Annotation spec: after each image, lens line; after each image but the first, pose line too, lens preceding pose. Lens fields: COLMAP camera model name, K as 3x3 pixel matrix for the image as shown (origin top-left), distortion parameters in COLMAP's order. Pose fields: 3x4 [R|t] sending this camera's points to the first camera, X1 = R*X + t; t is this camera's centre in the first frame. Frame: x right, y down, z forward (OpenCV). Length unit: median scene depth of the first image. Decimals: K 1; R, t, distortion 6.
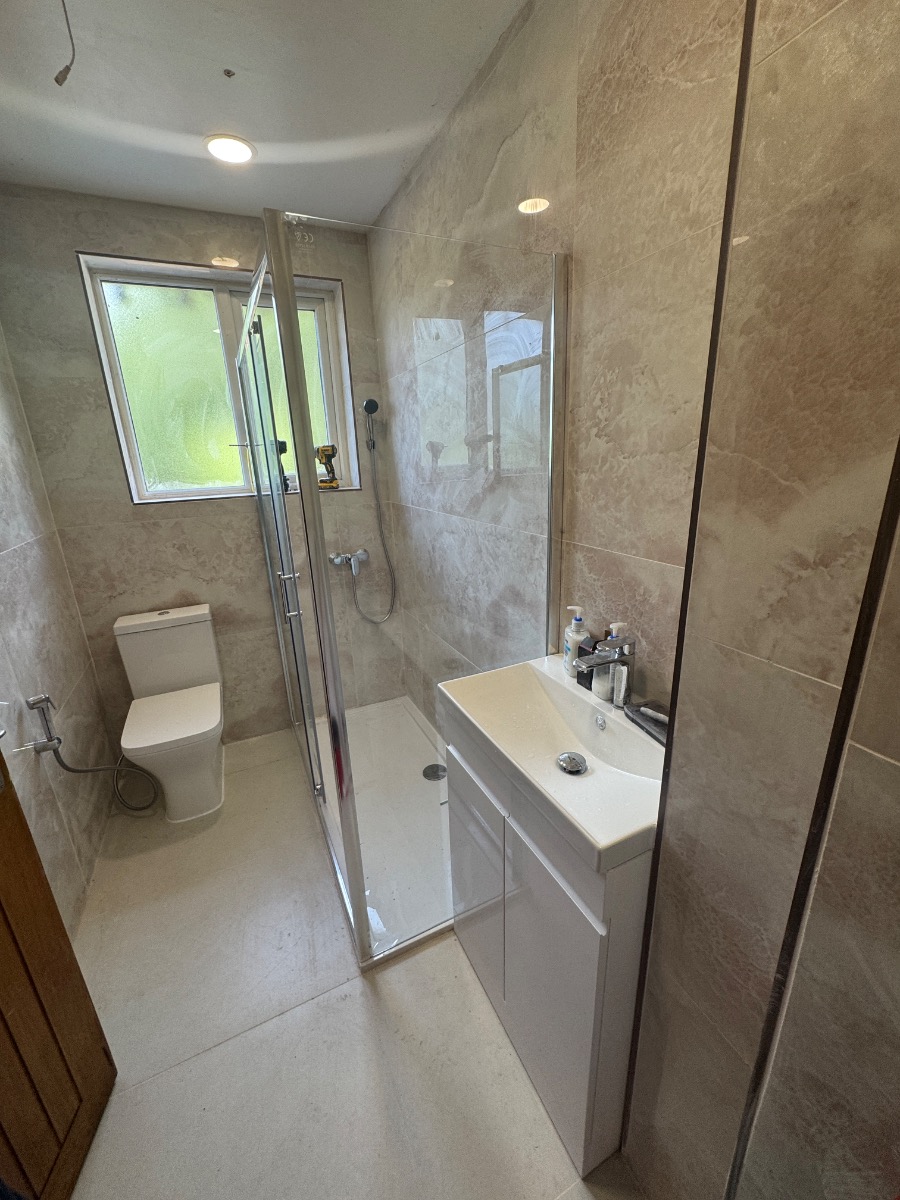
lens RADIAL K [[476.8, 0, 451.0], [0, 476.8, 599.8], [0, 0, 1]] dist [-0.001224, 0.000649]
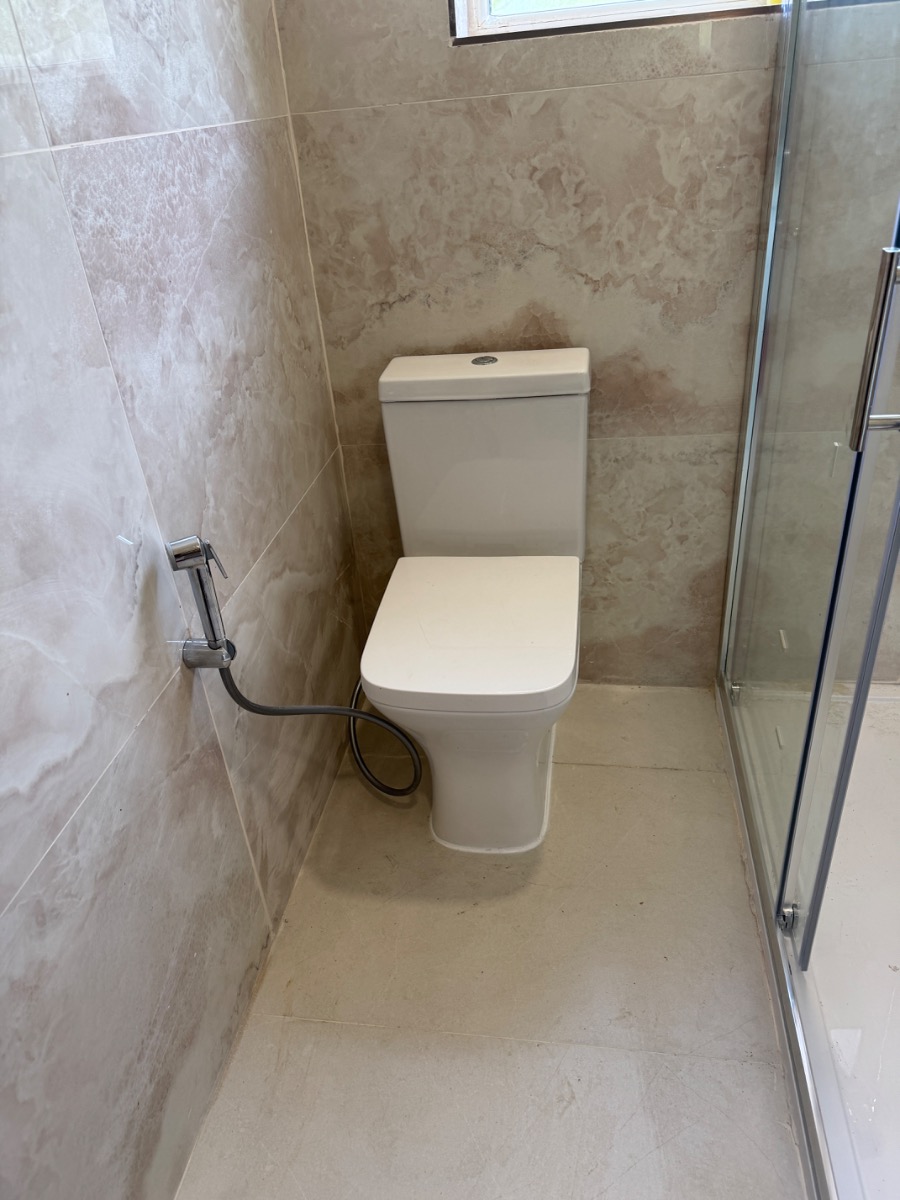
lens RADIAL K [[854.5, 0, 443.6], [0, 854.5, 619.7], [0, 0, 1]] dist [0.030913, -0.037555]
pose [[0.825829, 0.268762, -0.495756, -0.259879], [-0.117245, 0.941743, 0.315236, 0.012953], [0.551598, -0.202206, 0.809229, 0.426212]]
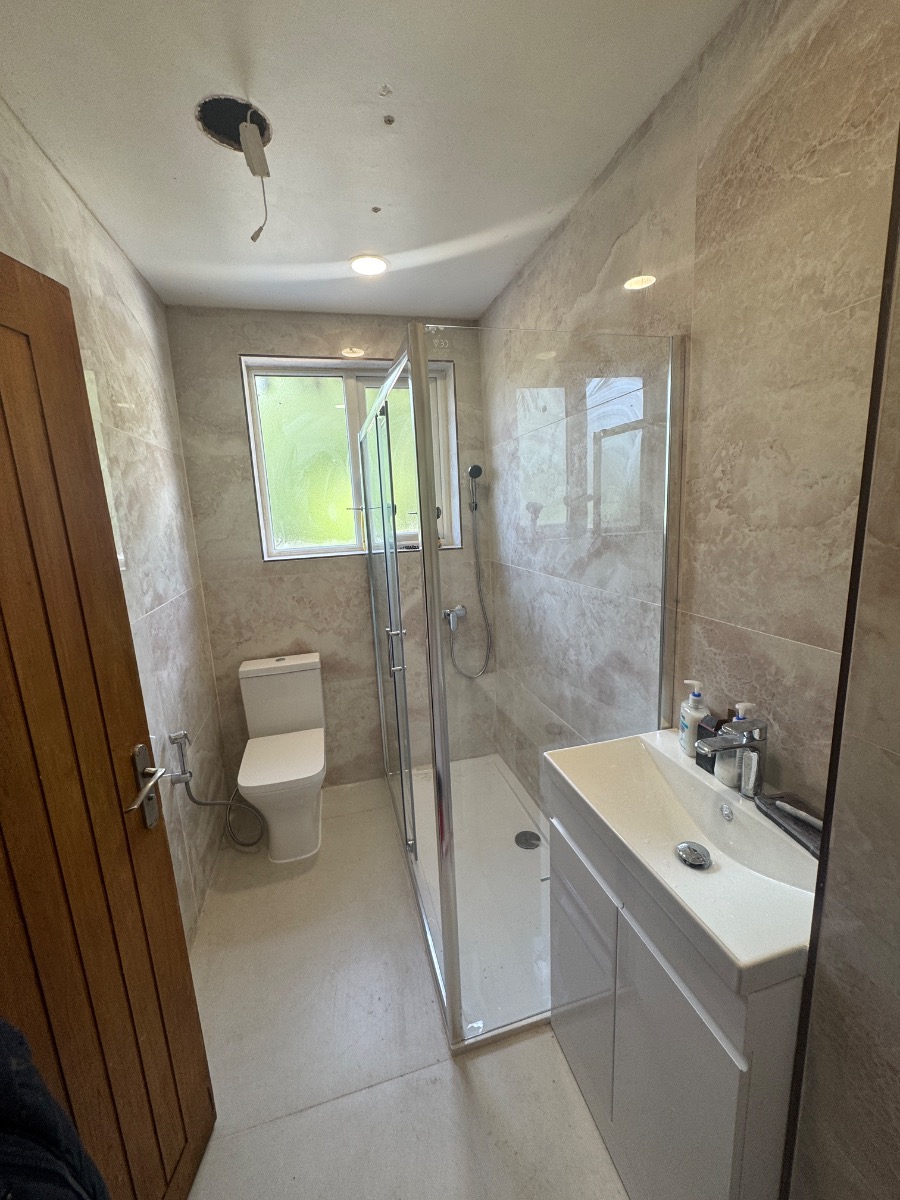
lens RADIAL K [[476.8, 0, 451.7], [0, 476.8, 599.9], [0, 0, 1]] dist [-0.001224, 0.000649]
pose [[0.983857, 0.025220, -0.177171, -0.032146], [-0.043209, 0.994206, -0.098426, -0.021398], [0.173662, 0.104493, 0.979246, -0.019354]]
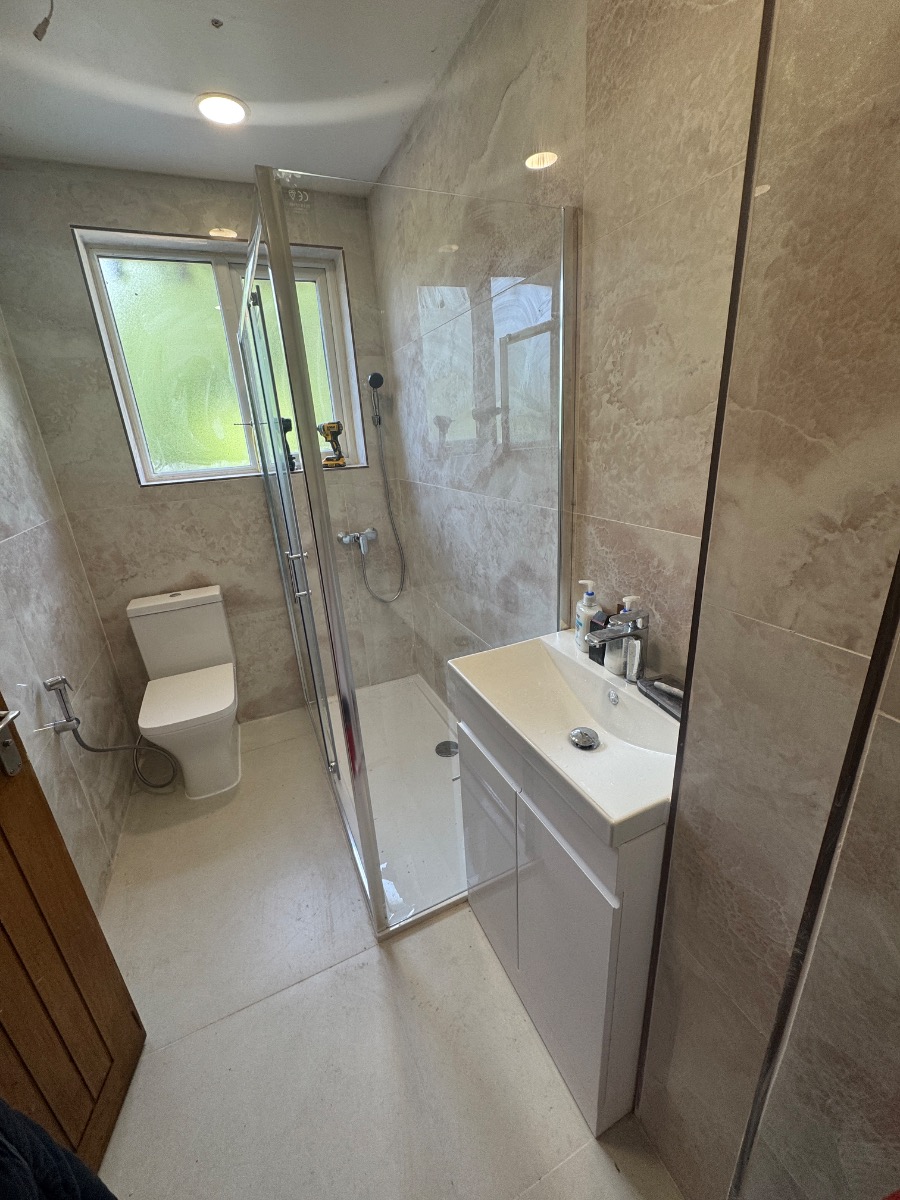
lens RADIAL K [[476.8, 0, 451.1], [0, 476.8, 599.4], [0, 0, 1]] dist [-0.001224, 0.000649]
pose [[0.999603, -0.015304, -0.023643, 0.003136], [0.016308, 0.998946, 0.042907, 0.004177], [0.022961, -0.043275, 0.998799, 0.009985]]
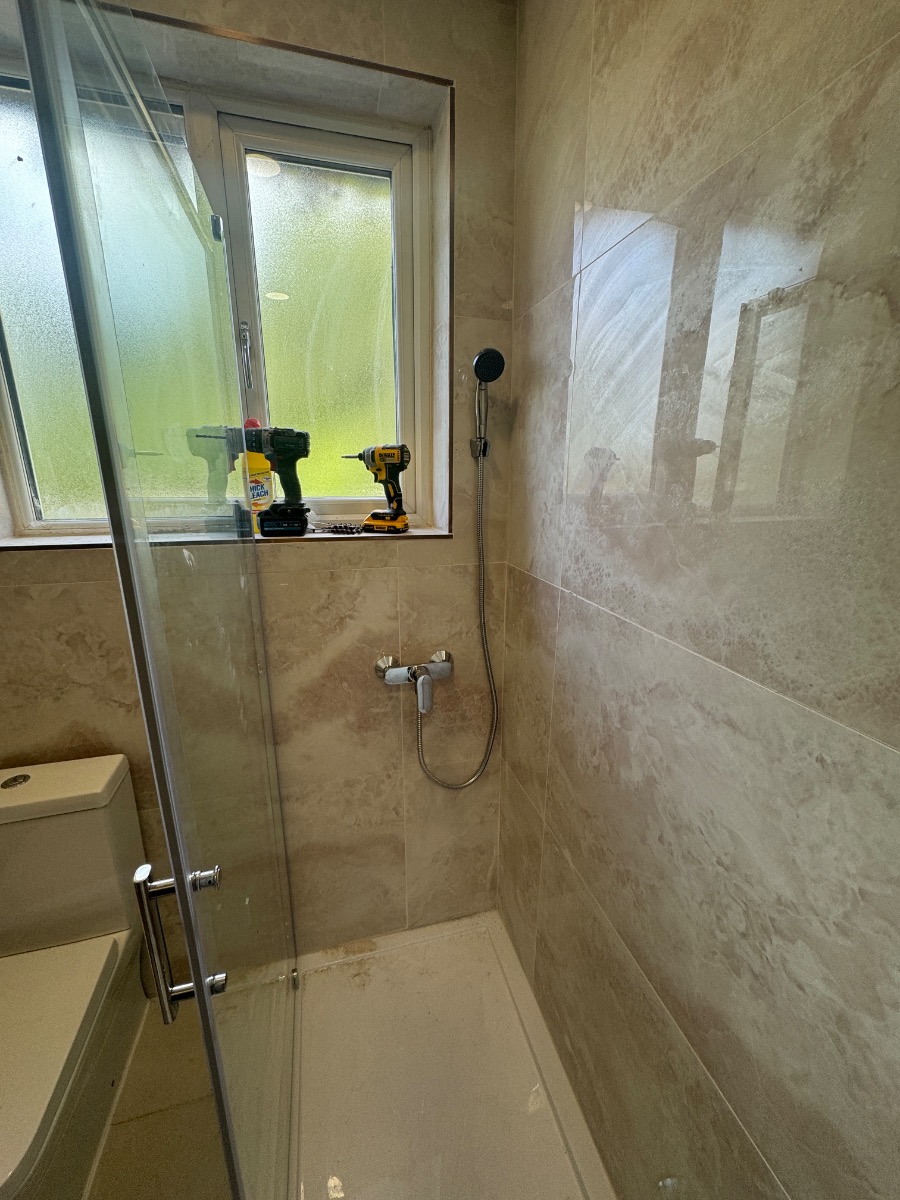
lens RADIAL K [[476.8, 0, 452.5], [0, 476.8, 602.0], [0, 0, 1]] dist [-0.001224, 0.000649]
pose [[0.985017, 0.087584, -0.148561, -0.147478], [-0.091412, 0.995629, -0.019125, -0.213058], [0.146236, 0.032418, 0.988718, 0.705125]]
